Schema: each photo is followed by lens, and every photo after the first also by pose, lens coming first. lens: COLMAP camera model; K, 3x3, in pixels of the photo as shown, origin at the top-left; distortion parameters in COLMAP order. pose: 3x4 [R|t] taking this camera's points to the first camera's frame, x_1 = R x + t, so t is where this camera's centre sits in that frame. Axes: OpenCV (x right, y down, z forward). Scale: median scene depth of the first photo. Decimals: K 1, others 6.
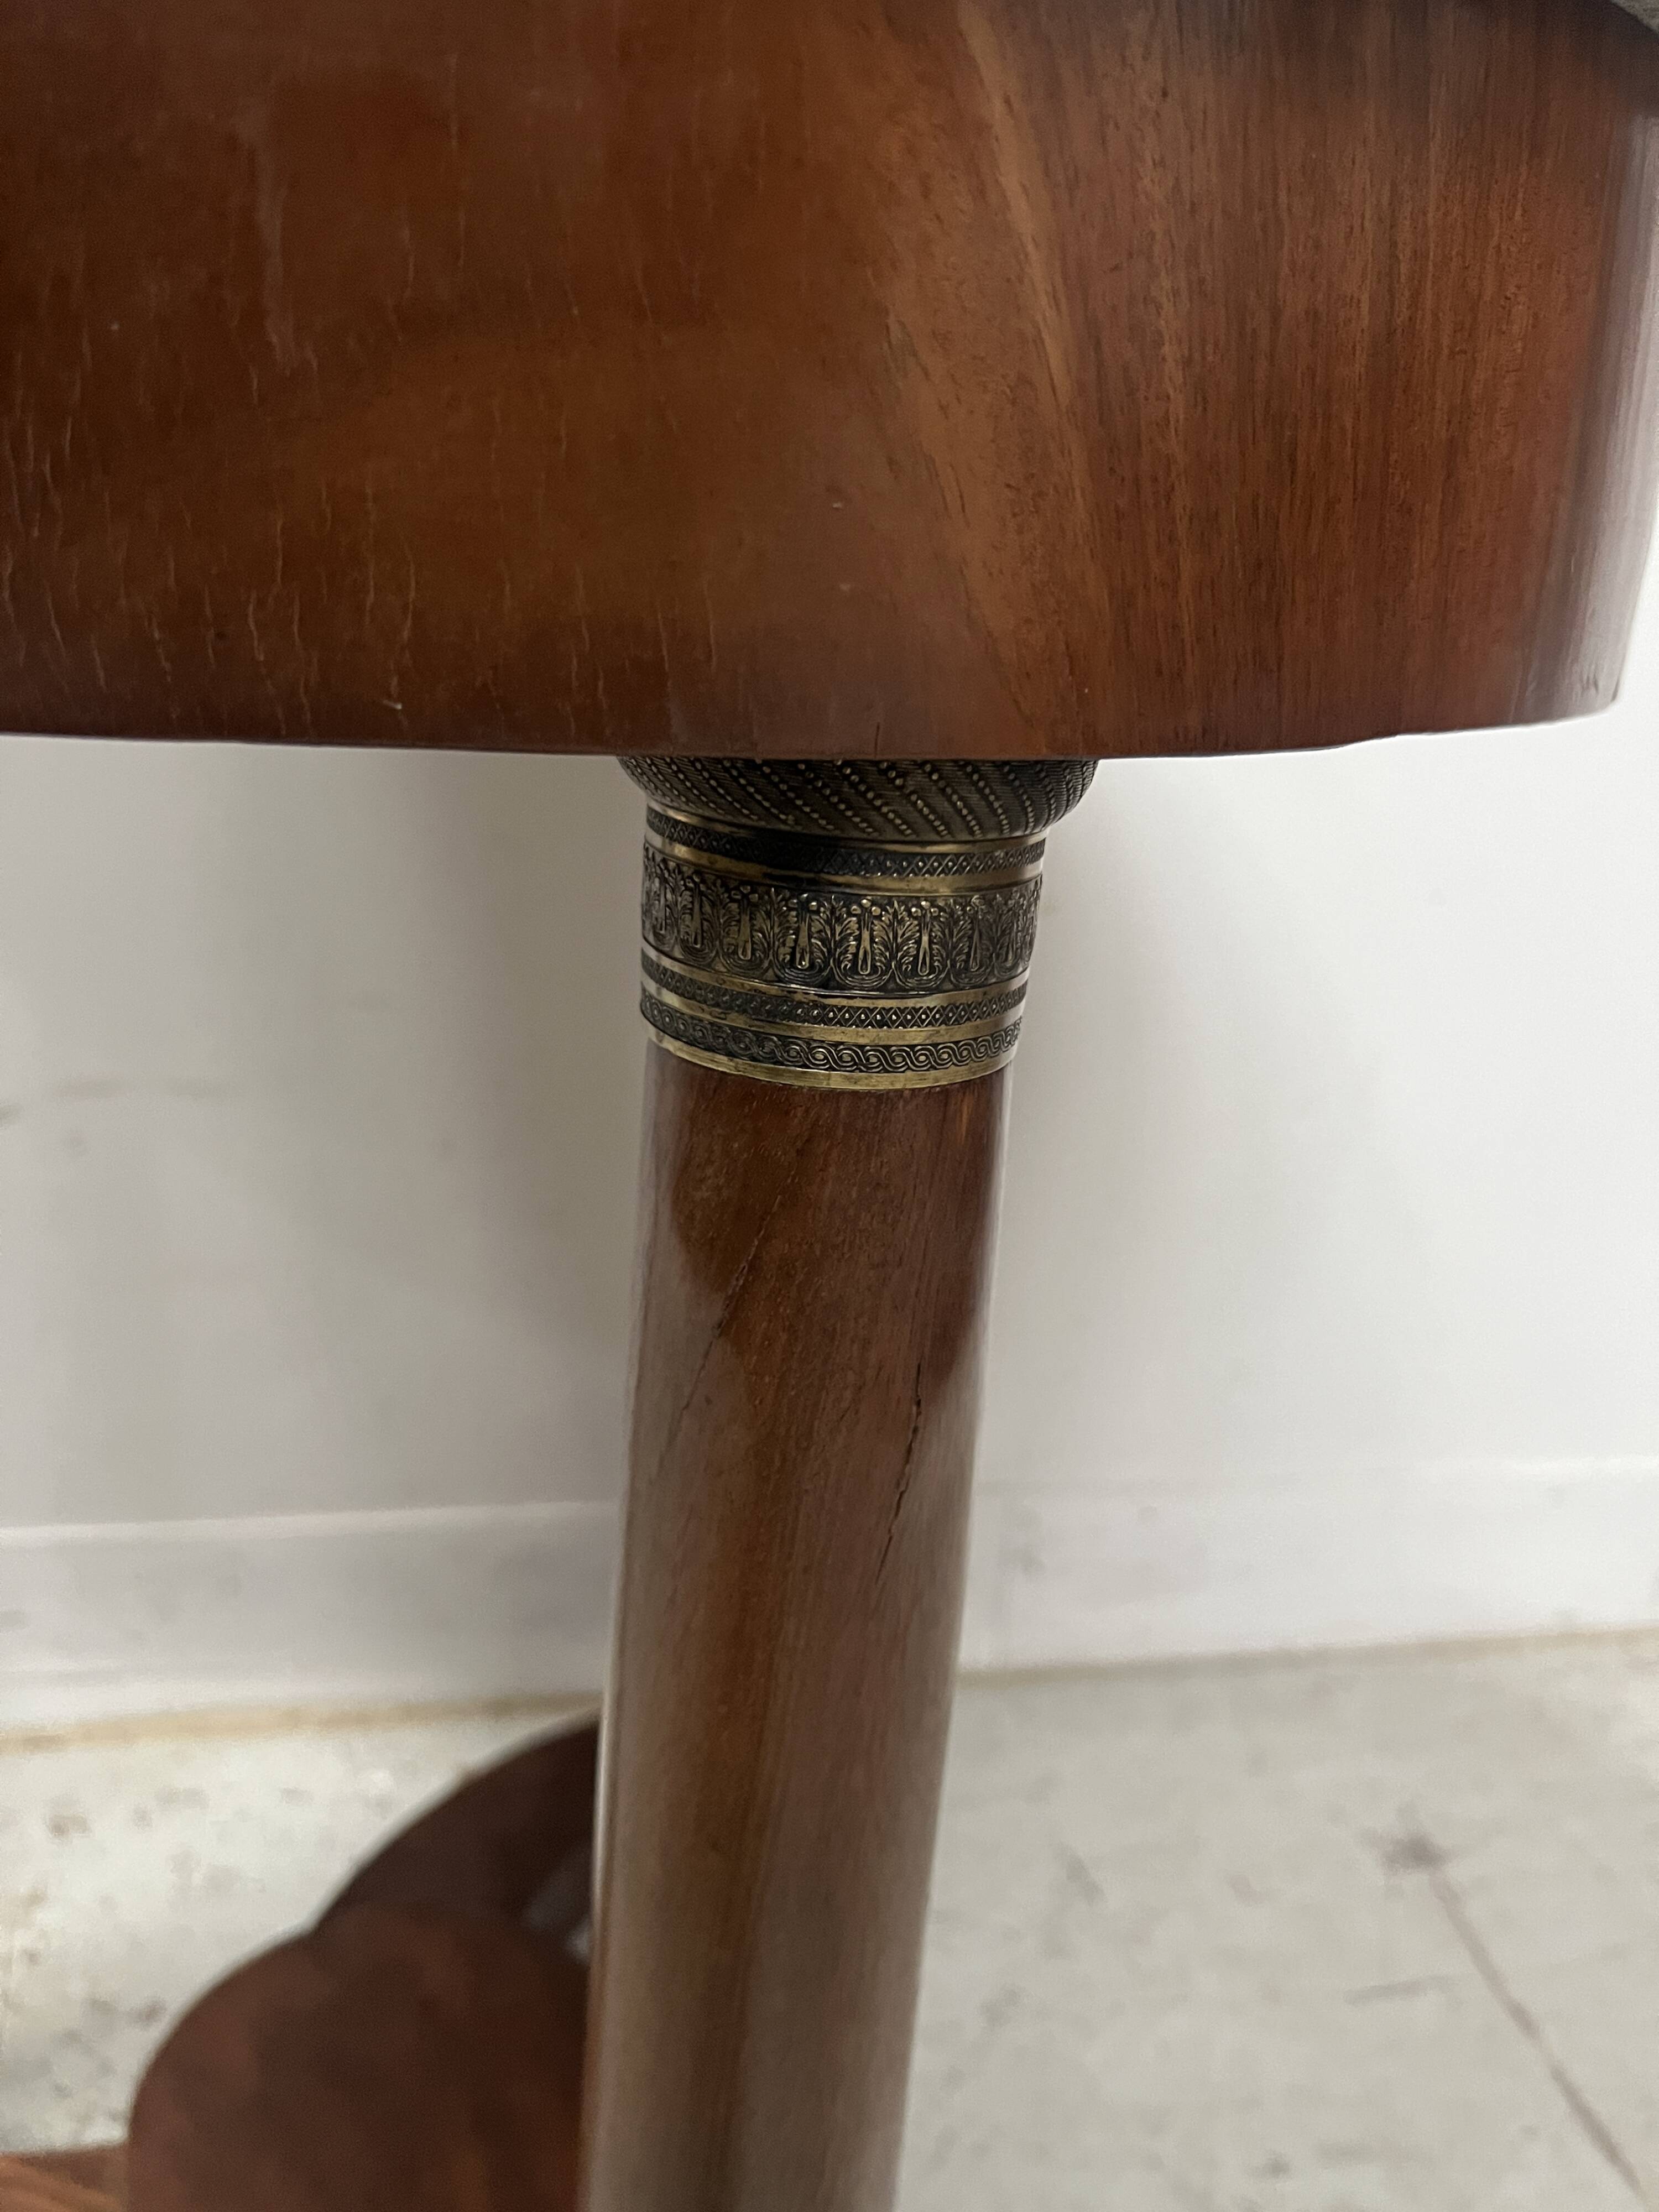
lens RADIAL K [[1730.8, 0, 828.4], [0, 1730.8, 1112.8], [0, 0, 1]] dist [0.021990, -0.049753]
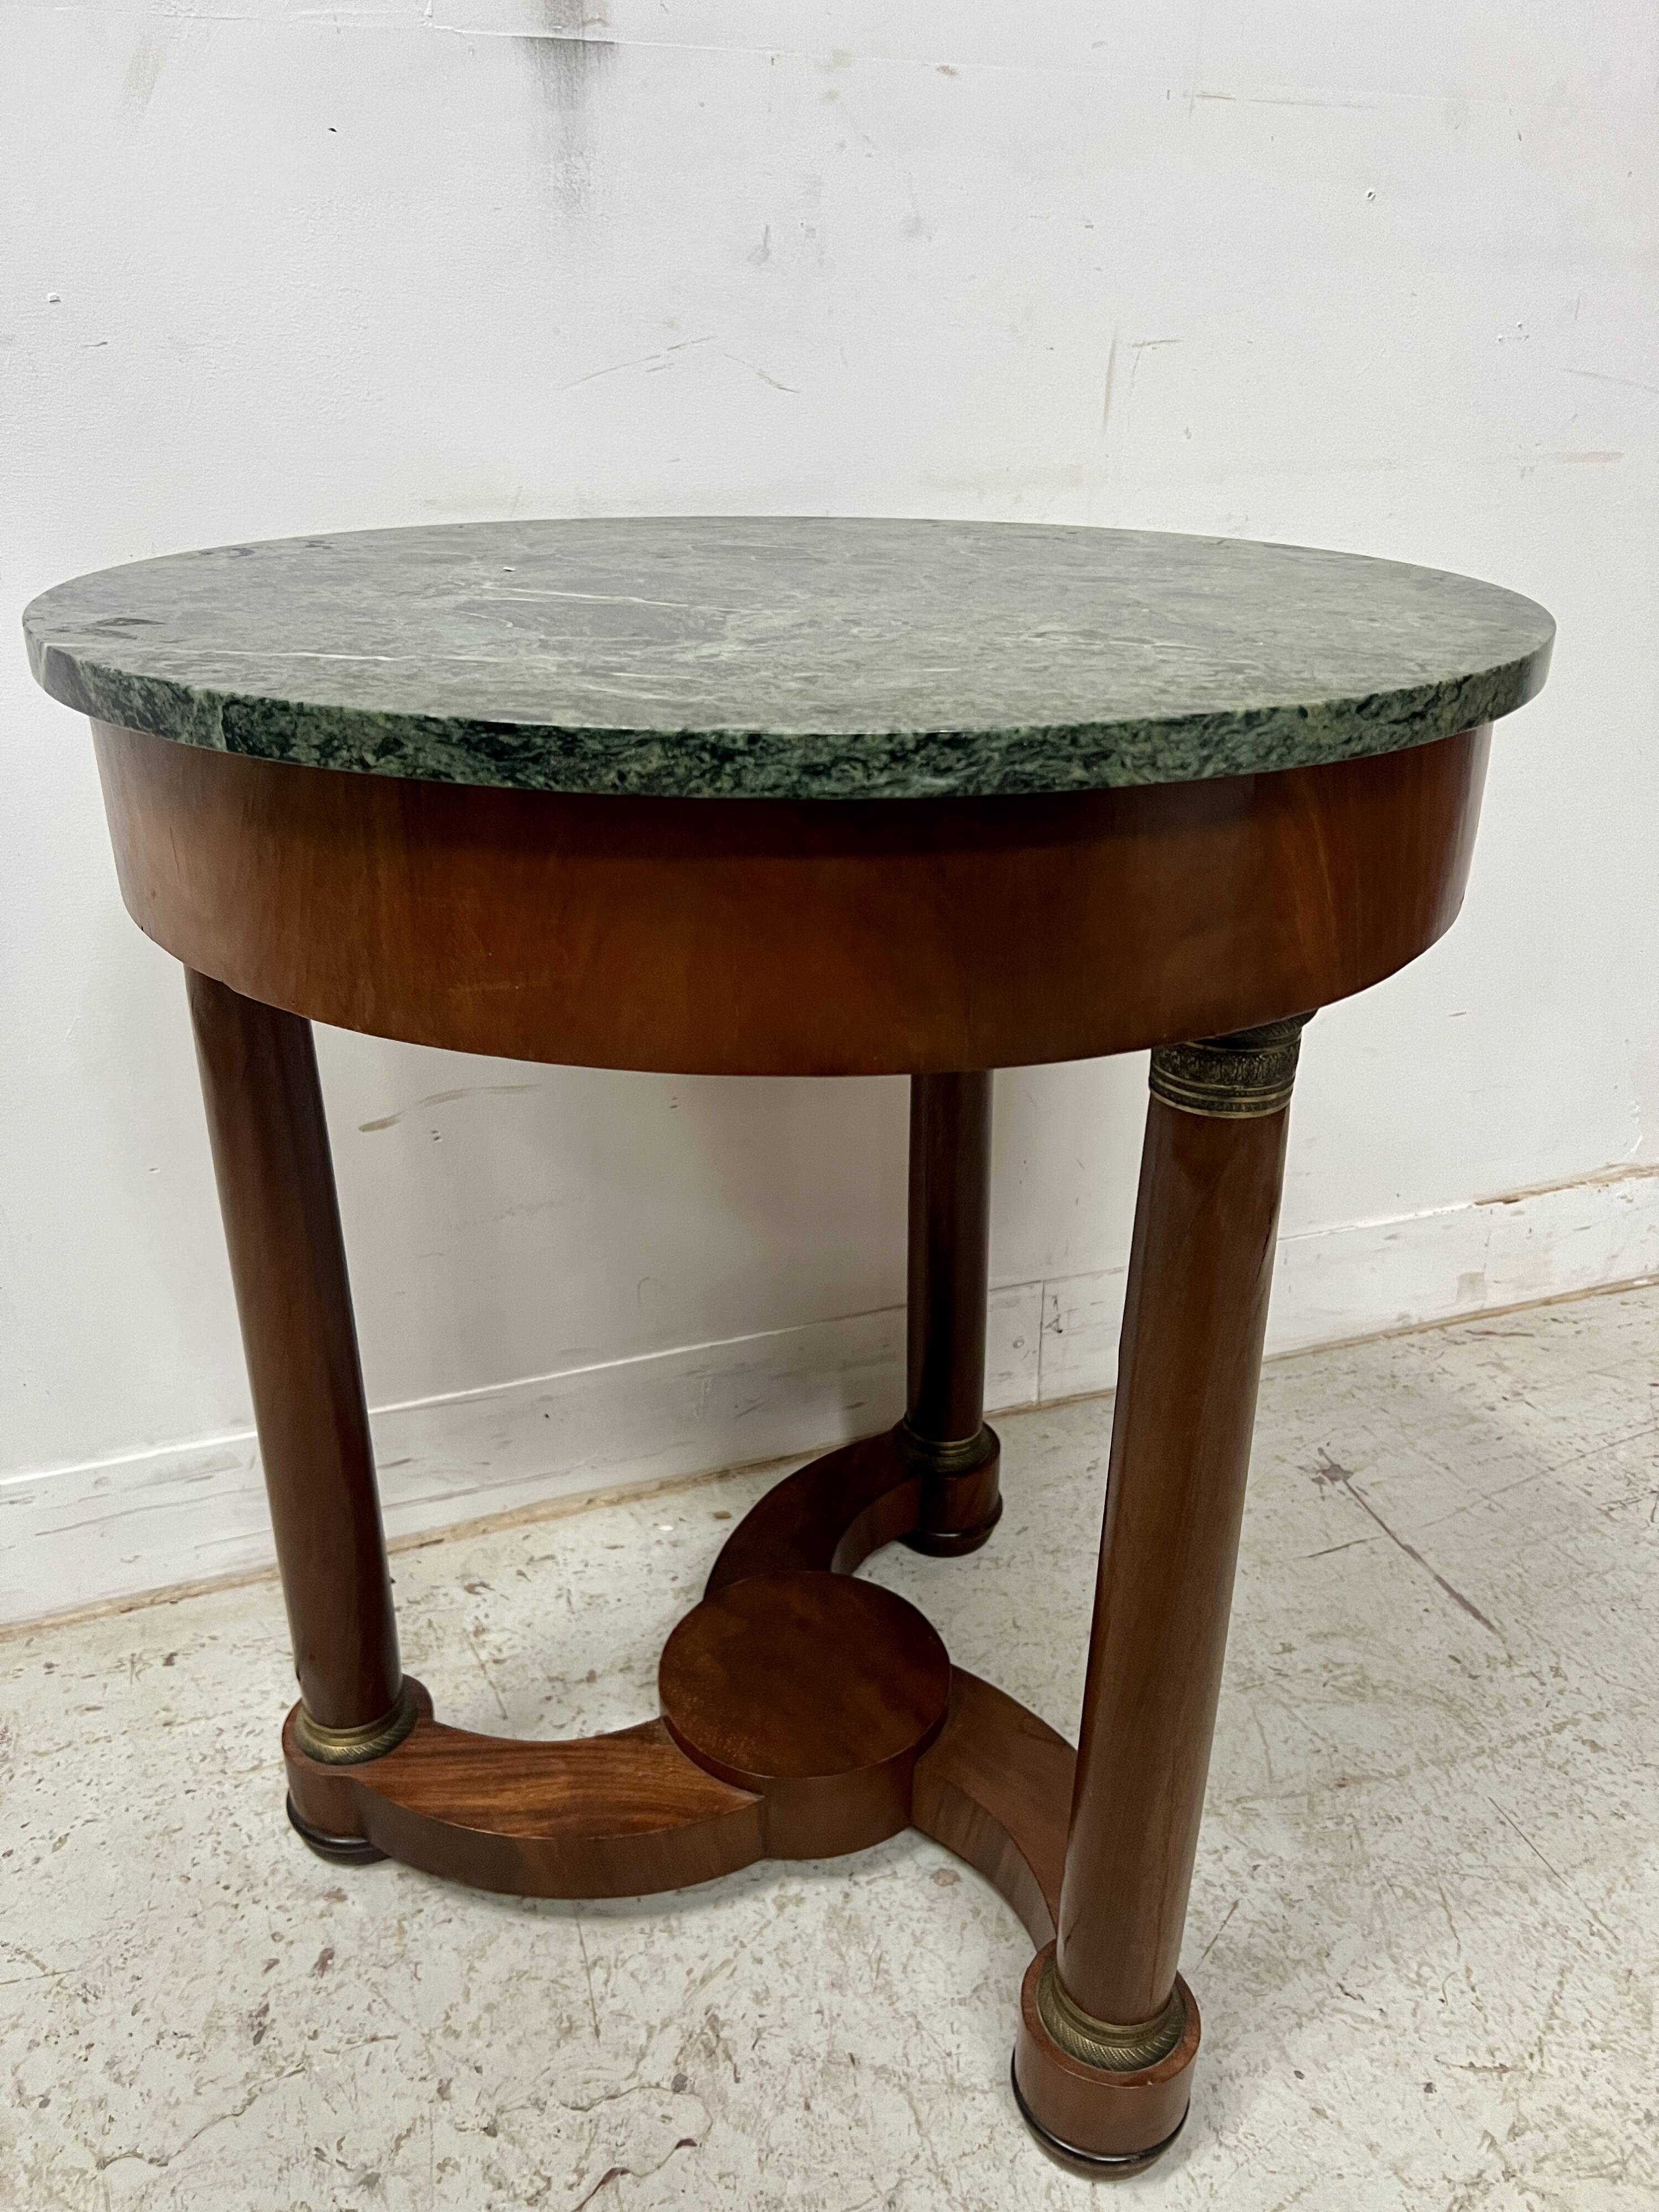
lens RADIAL K [[1688.9, 0, 834.0], [0, 1688.9, 1131.0], [0, 0, 1]] dist [0.042249, -0.051131]
pose [[0.984430, -0.126126, 0.122431, -1.016657], [0.113200, 0.987754, 0.107364, -0.369687], [-0.134473, -0.091833, 0.986653, -1.694578]]
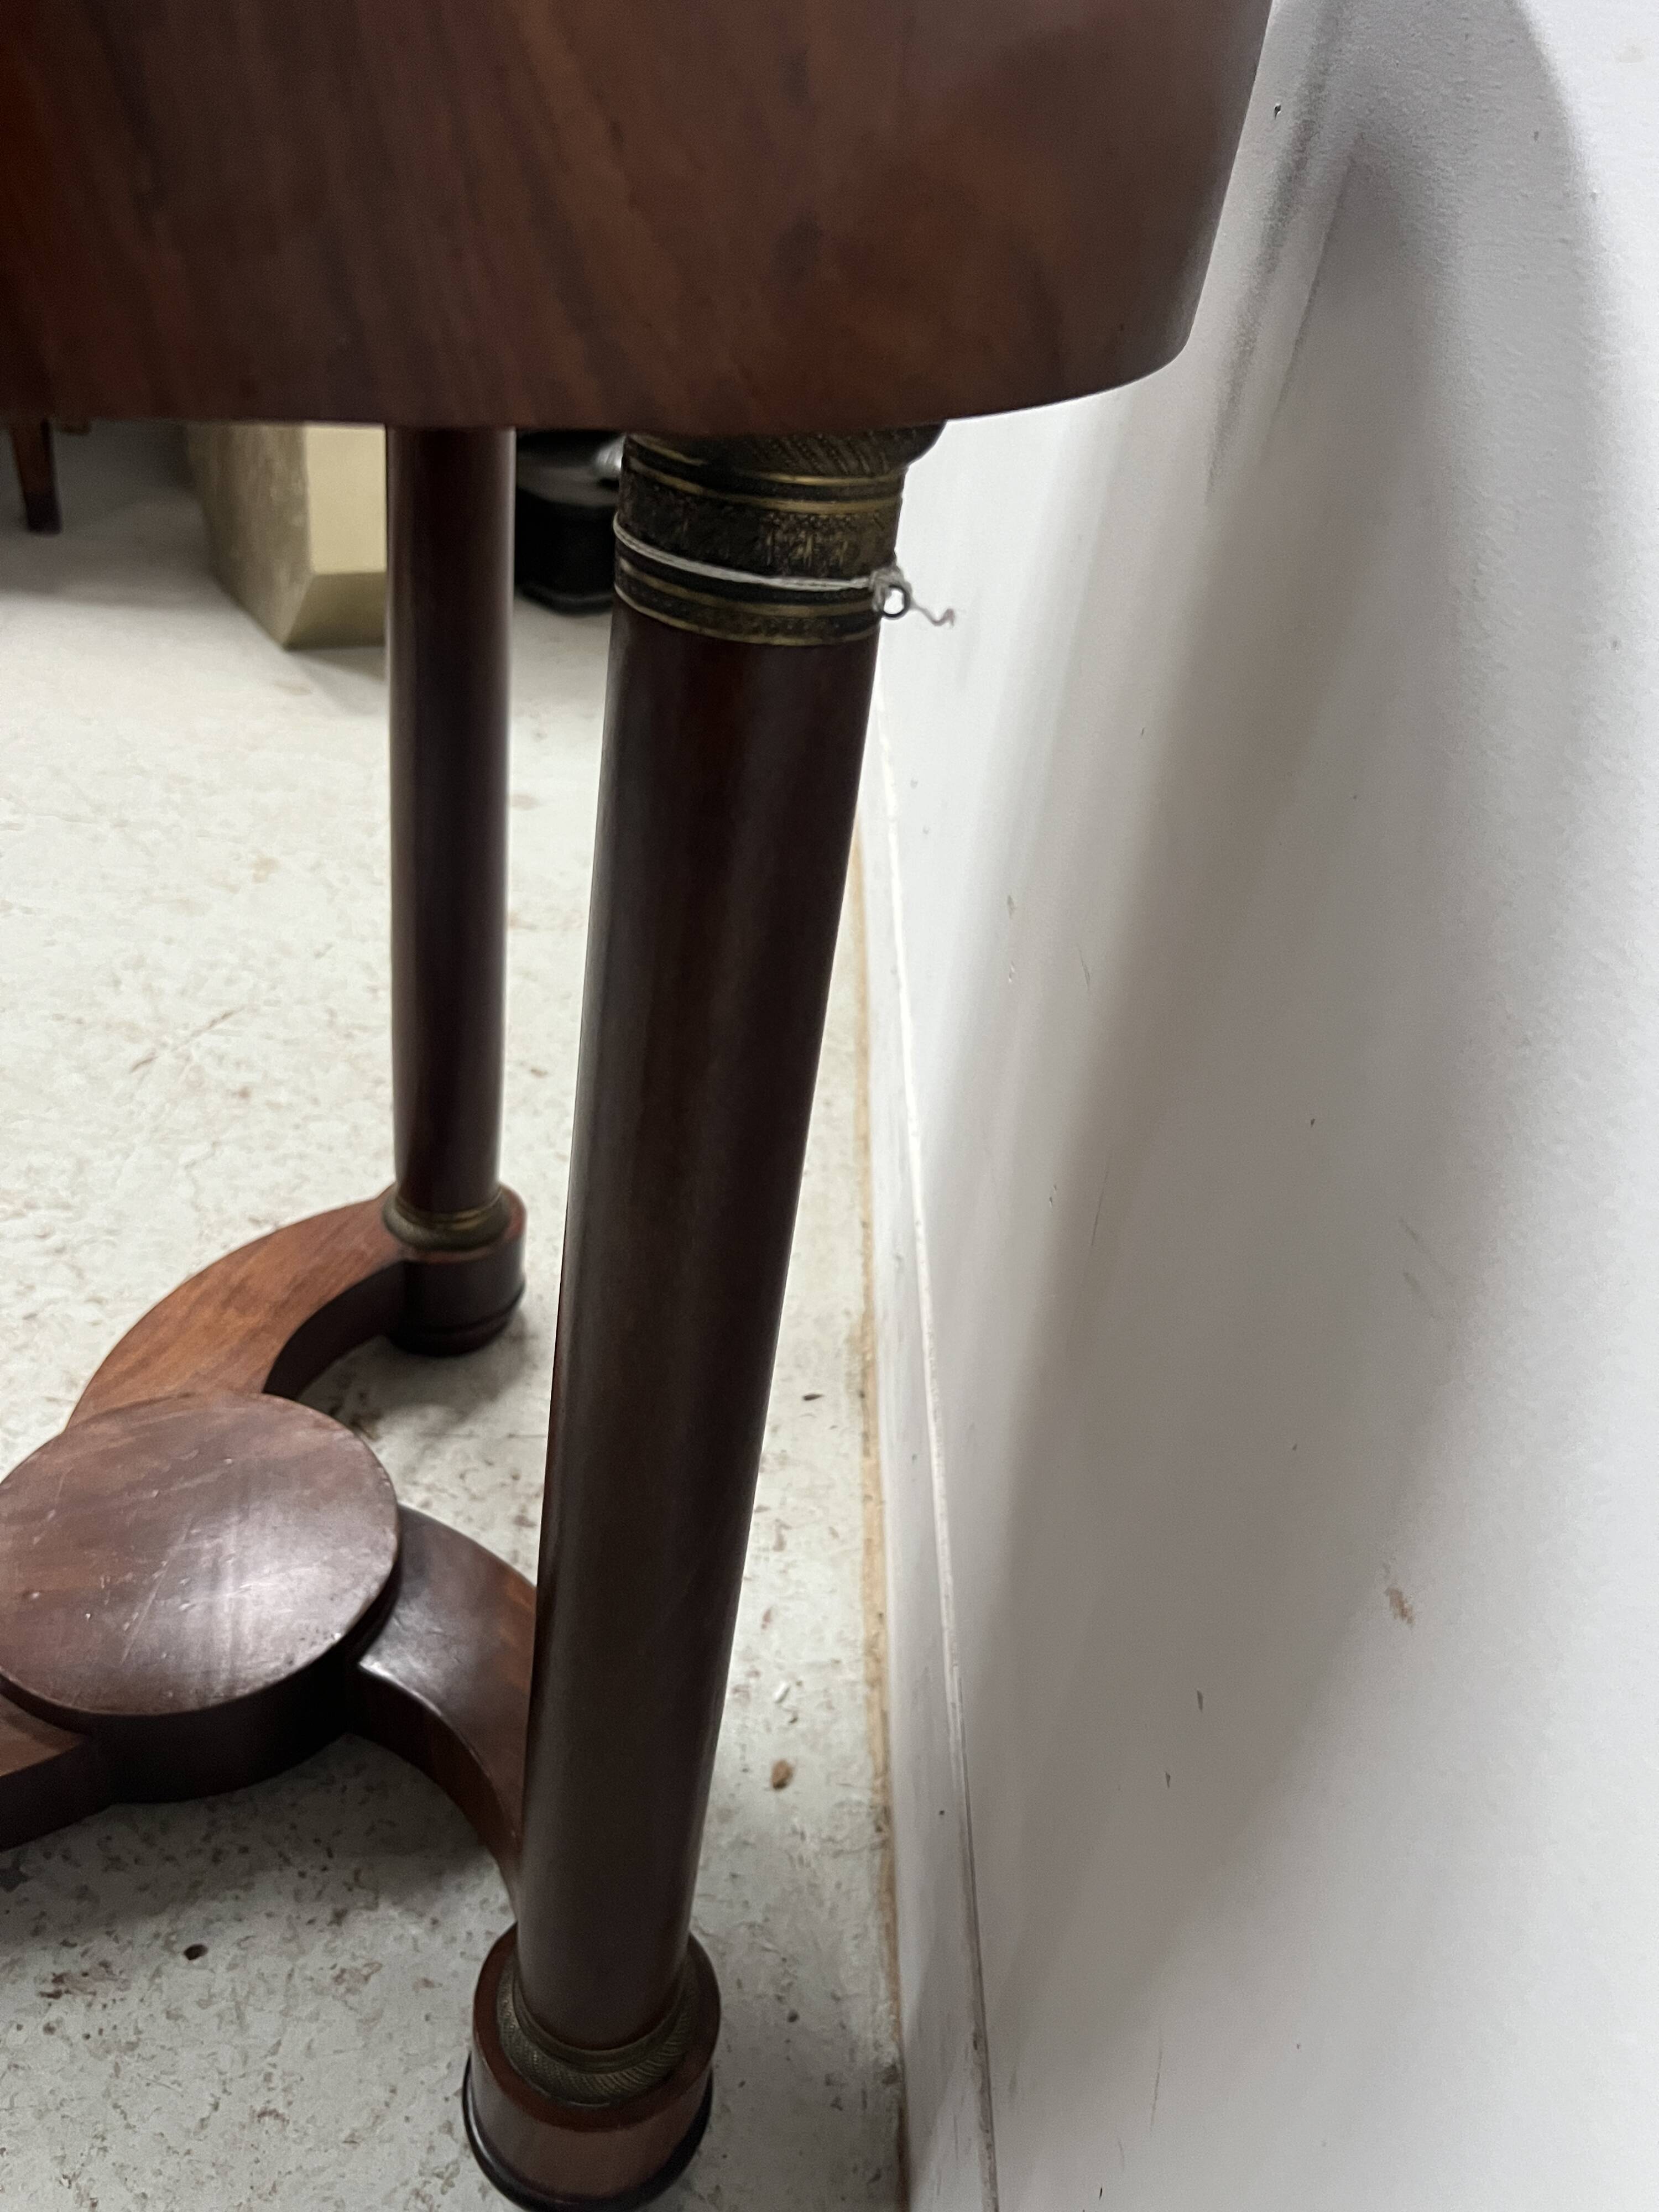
lens RADIAL K [[1688.9, 0, 810.9], [0, 1688.9, 1110.1], [0, 0, 1]] dist [0.042249, -0.051131]
pose [[-0.188467, 0.454679, -0.870487, 1.568933], [-0.457827, 0.743486, 0.487466, -1.201398], [0.868835, 0.490404, 0.068041, 3.227723]]
